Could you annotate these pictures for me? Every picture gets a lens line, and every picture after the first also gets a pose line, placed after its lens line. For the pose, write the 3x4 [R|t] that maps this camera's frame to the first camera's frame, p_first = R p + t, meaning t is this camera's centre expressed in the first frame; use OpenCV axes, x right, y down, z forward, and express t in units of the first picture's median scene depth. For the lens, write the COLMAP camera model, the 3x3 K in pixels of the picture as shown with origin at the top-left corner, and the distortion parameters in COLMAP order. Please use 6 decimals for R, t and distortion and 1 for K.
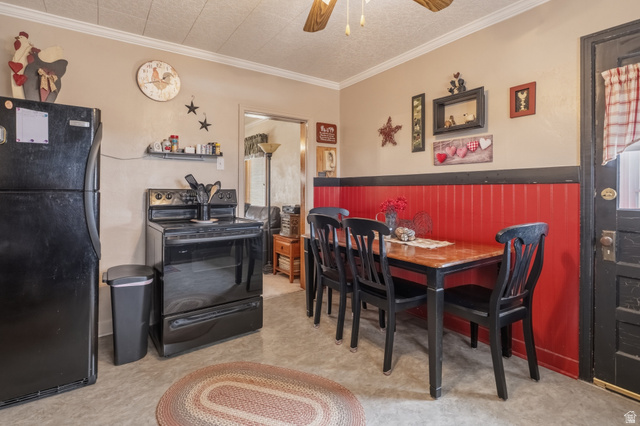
lens RADIAL K [[315.5, 0, 317.9], [0, 315.5, 190.7], [0, 0, 1]] dist [0.001178, 0.000561]
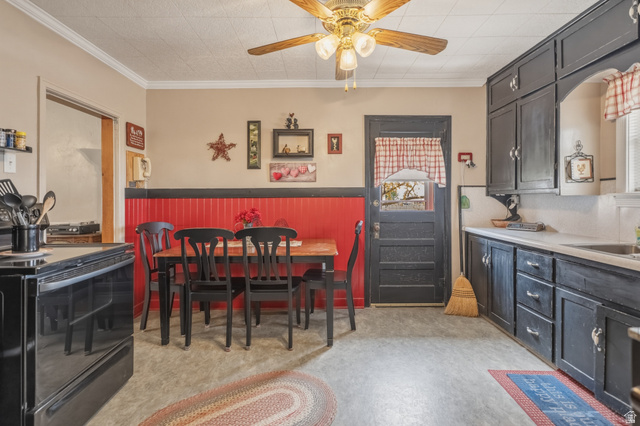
lens RADIAL K [[304.9, 0, 328.3], [0, 304.9, 202.1], [0, 0, 1]] dist [-0.000189, 0.000260]
pose [[0.568305, -0.010228, 0.822754, -0.514454], [0.008509, 0.999942, 0.006552, -0.006996], [-0.822774, 0.003277, 0.568359, 0.143868]]
